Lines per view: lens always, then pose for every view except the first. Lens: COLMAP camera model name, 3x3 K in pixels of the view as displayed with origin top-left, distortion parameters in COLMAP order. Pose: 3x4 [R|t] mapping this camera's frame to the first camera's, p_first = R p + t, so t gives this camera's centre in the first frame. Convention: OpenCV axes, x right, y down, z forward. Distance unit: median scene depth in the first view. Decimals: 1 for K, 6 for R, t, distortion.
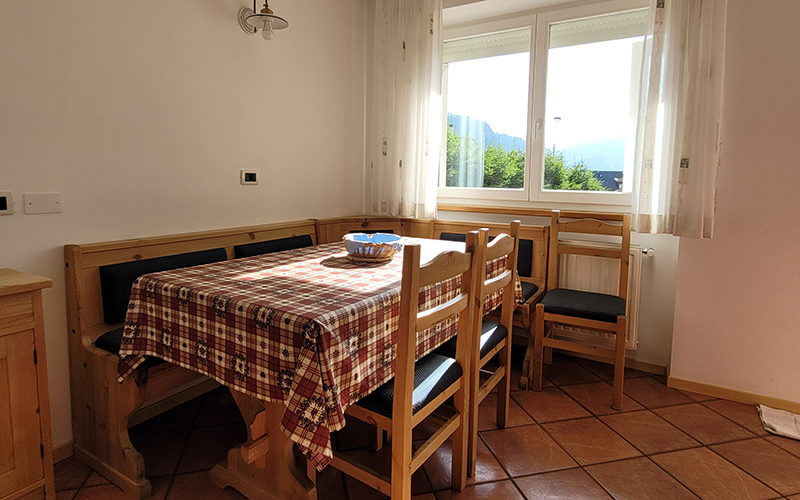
lens RADIAL K [[428.1, 0, 398.9], [0, 428.1, 212.9], [0, 0, 1]] dist [-0.000757, -0.001764]
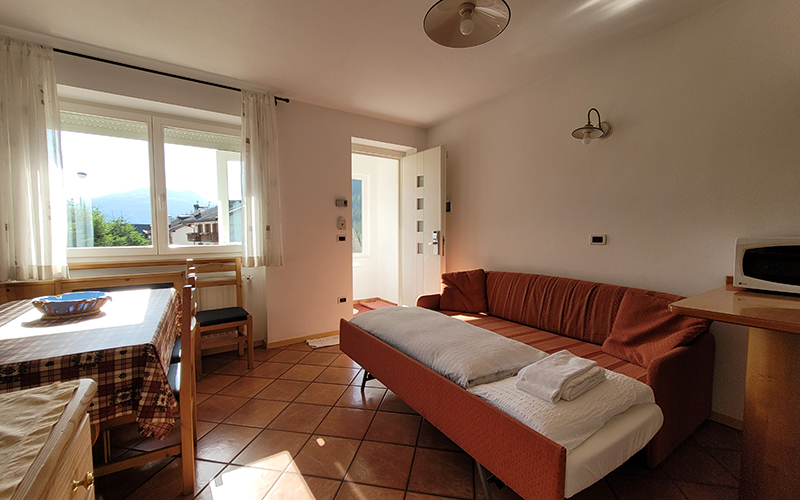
lens RADIAL K [[333.9, 0, 397.8], [0, 333.9, 251.2], [0, 0, 1]] dist [0.000341, 0.000311]
pose [[0.421886, -0.069843, 0.903955, -0.410283], [0.083182, 0.995805, 0.038118, -0.021188], [-0.902825, 0.059111, 0.425926, -0.144575]]
